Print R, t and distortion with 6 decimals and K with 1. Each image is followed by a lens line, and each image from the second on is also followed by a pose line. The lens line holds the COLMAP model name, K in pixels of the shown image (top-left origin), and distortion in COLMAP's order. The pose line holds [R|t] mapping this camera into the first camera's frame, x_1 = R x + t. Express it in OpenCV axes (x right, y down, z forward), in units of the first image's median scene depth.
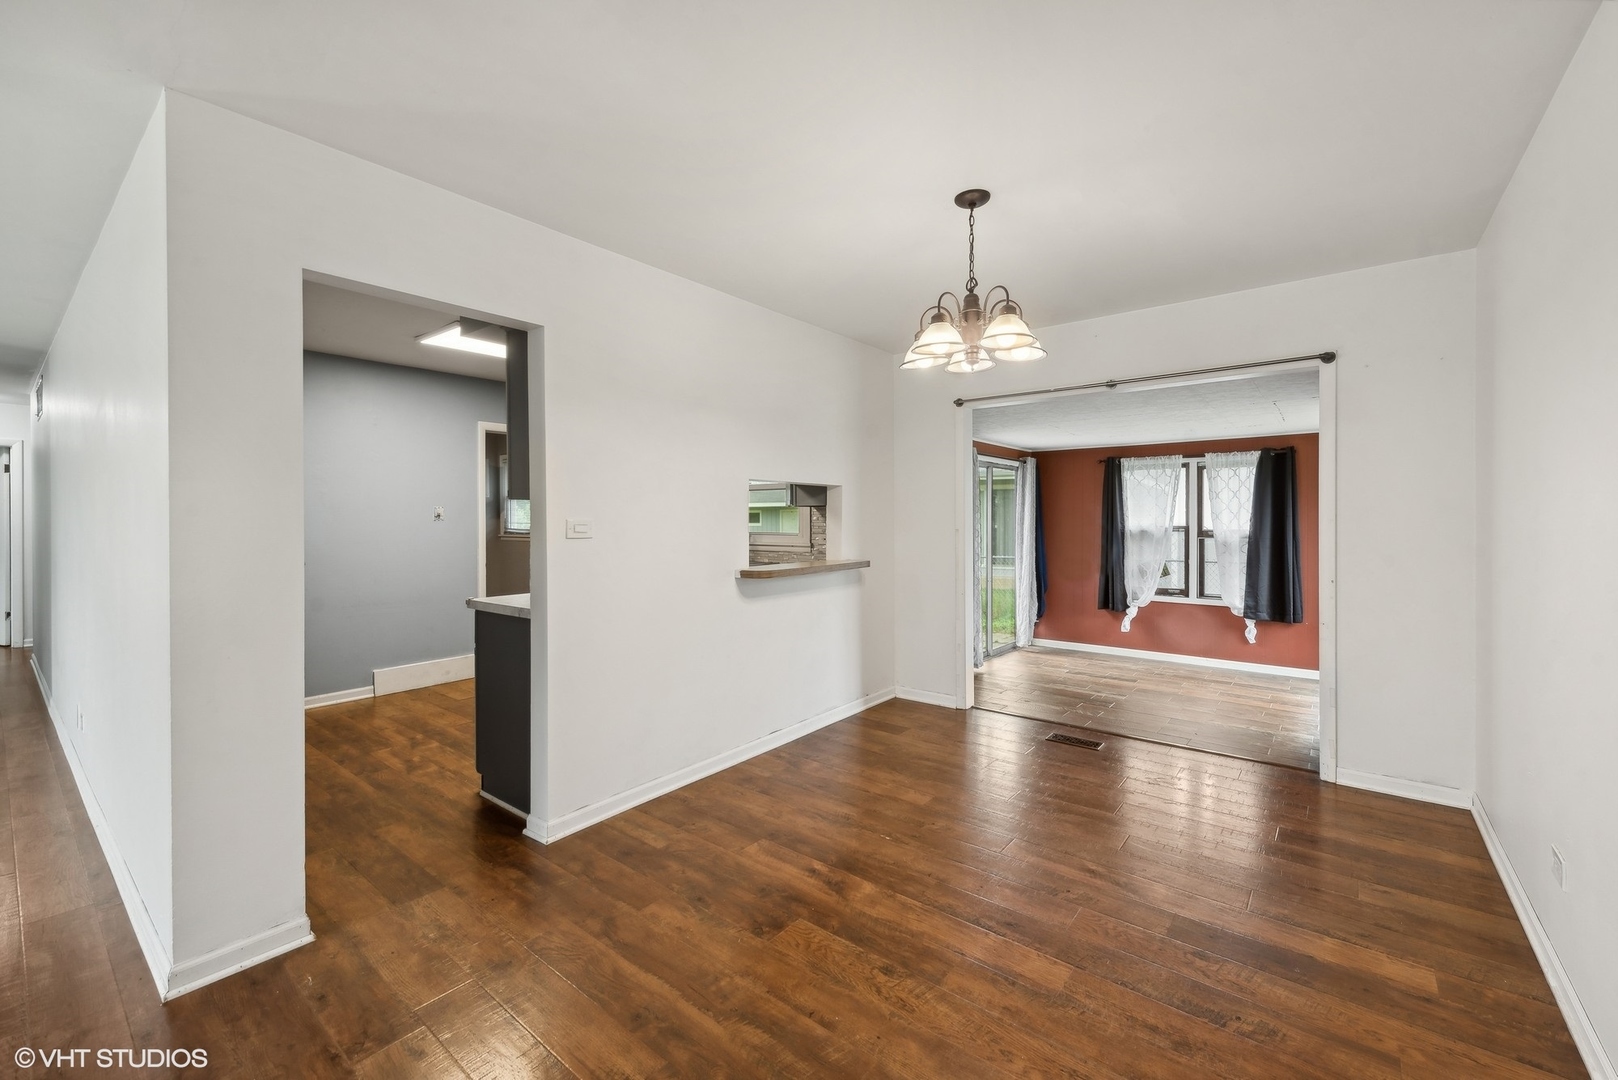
lens RADIAL K [[660.5, 0, 808.4], [0, 660.5, 528.1], [0, 0, 1]] dist [0.003690, -0.000146]
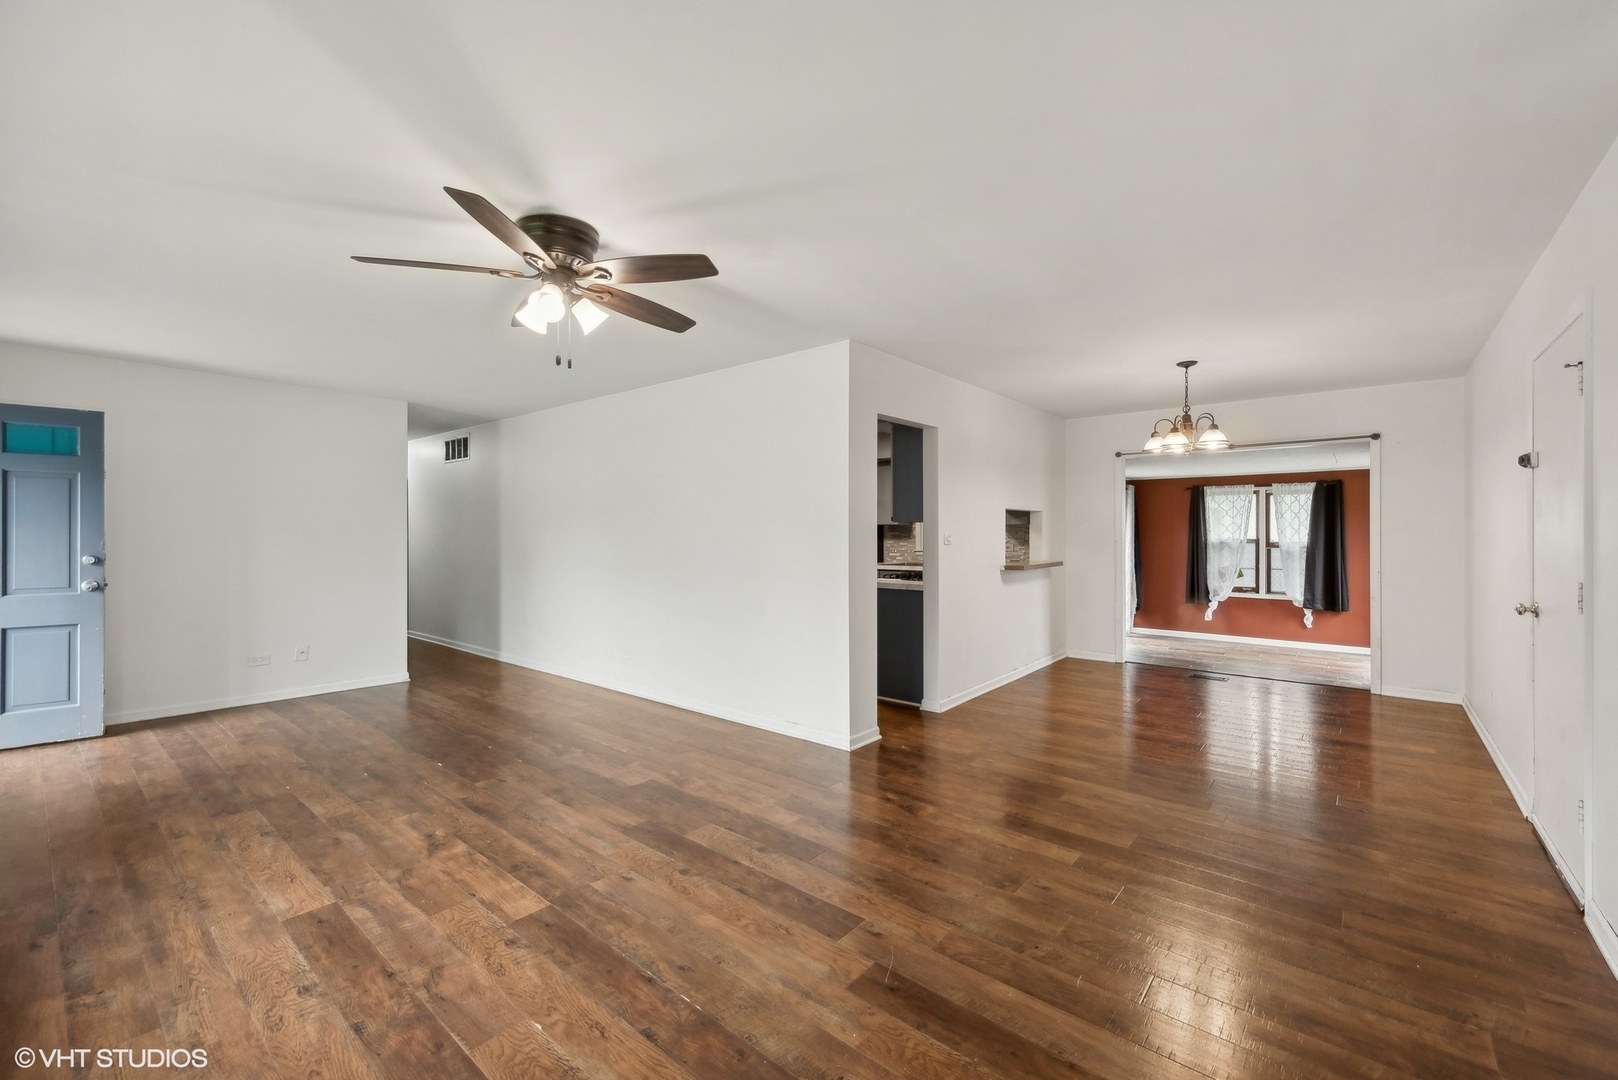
lens RADIAL K [[662.3, 0, 811.1], [0, 662.3, 537.2], [0, 0, 1]] dist [0.000660, 0.000050]
pose [[0.999804, 0.001618, -0.019751, -0.287994], [-0.001727, 0.999983, -0.005494, 0.002305], [0.019741, 0.005527, 0.999790, -0.331452]]
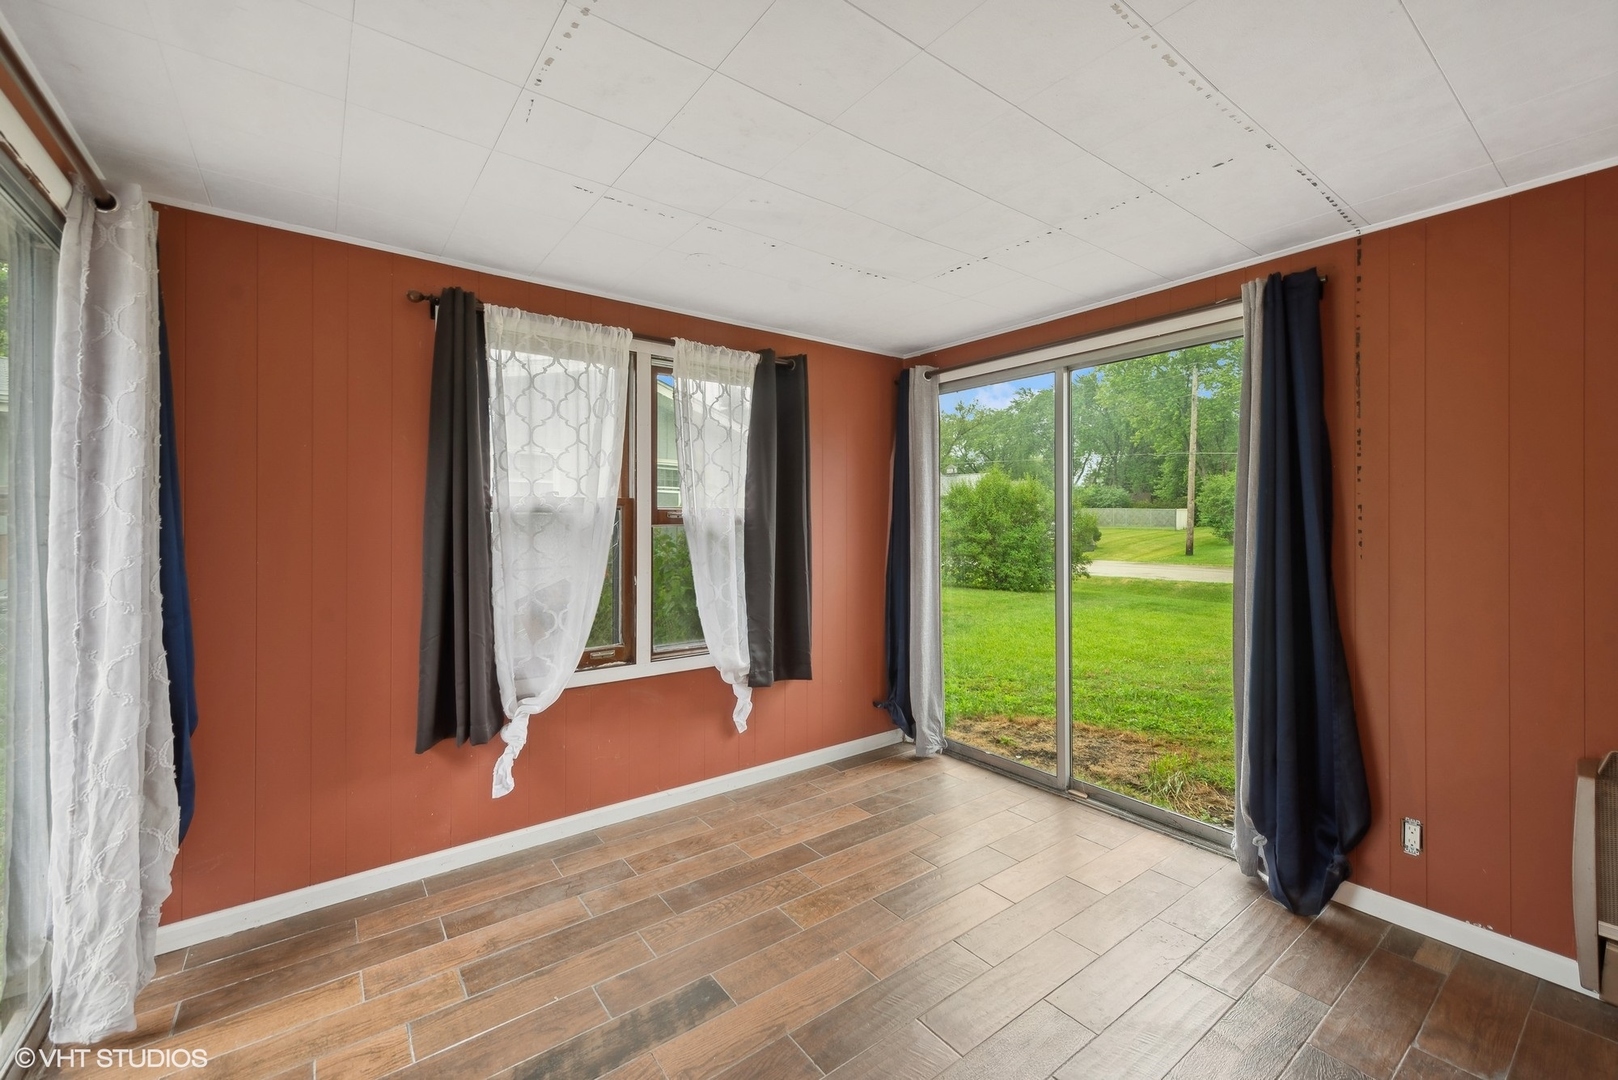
lens RADIAL K [[658.5, 0, 814.2], [0, 658.5, 513.4], [0, 0, 1]] dist [0.001368, -0.000184]
pose [[0.247641, 0.006458, 0.968830, 0.187964], [0.007470, 0.999935, -0.008575, 0.011365], [-0.968823, 0.009361, 0.247576, 0.790666]]
